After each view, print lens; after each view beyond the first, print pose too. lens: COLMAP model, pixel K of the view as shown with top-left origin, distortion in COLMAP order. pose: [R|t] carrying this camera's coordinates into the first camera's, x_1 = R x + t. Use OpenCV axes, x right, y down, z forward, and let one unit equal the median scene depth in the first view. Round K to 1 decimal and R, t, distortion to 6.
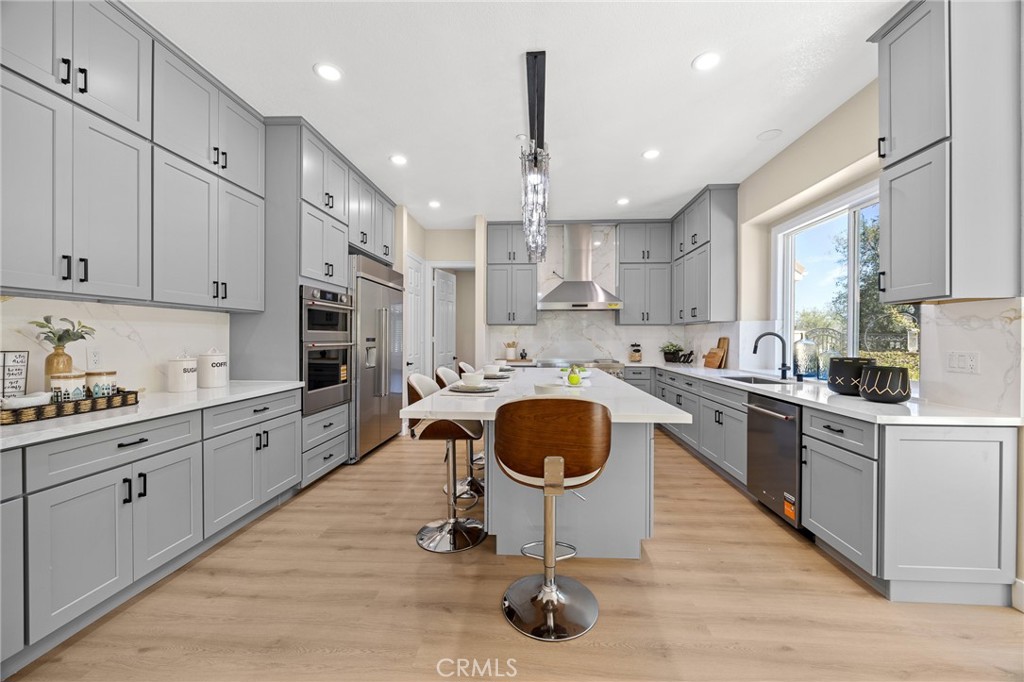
lens RADIAL K [[386.9, 0, 519.3], [0, 386.9, 342.3], [0, 0, 1]] dist [-0.001409, -0.000200]
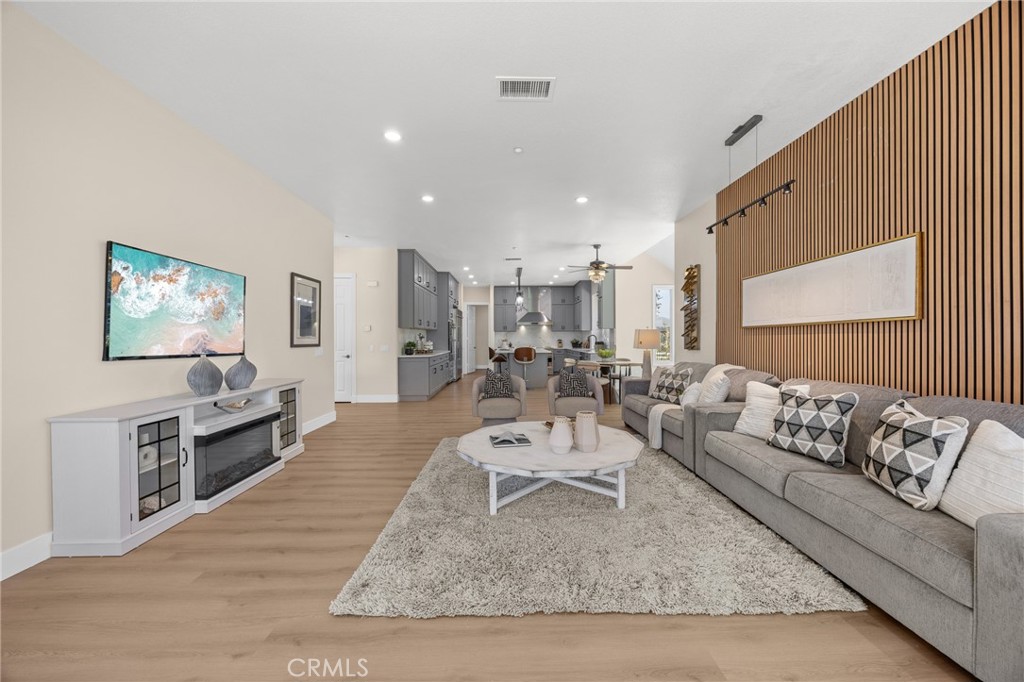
lens RADIAL K [[390.0, 0, 517.7], [0, 390.0, 337.8], [0, 0, 1]] dist [-0.000634, -0.000002]
pose [[0.997182, -0.005609, 0.074805, -0.172102], [0.006389, 0.999928, -0.010181, 0.023230], [-0.074742, 0.010630, 0.997146, -1.855578]]
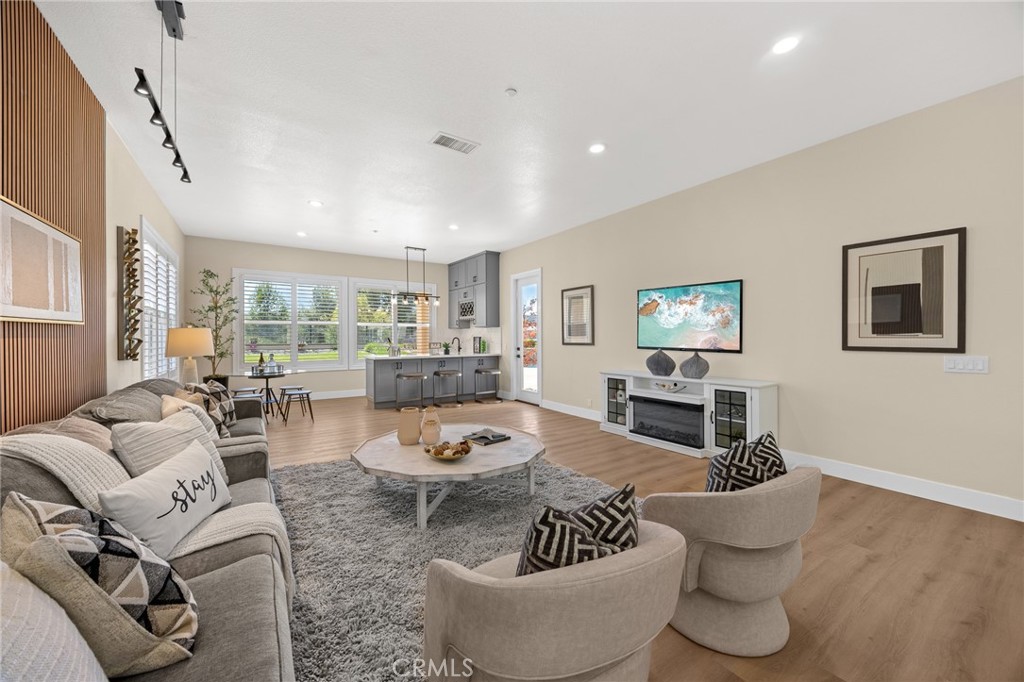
lens RADIAL K [[390.0, 0, 517.7], [0, 390.0, 337.8], [0, 0, 1]] dist [-0.000634, -0.000002]
pose [[-0.788997, 0.001478, -0.614395, 0.332212], [-0.003953, 0.999964, 0.007482, 0.006255], [0.614384, 0.008332, -0.788963, -0.371995]]
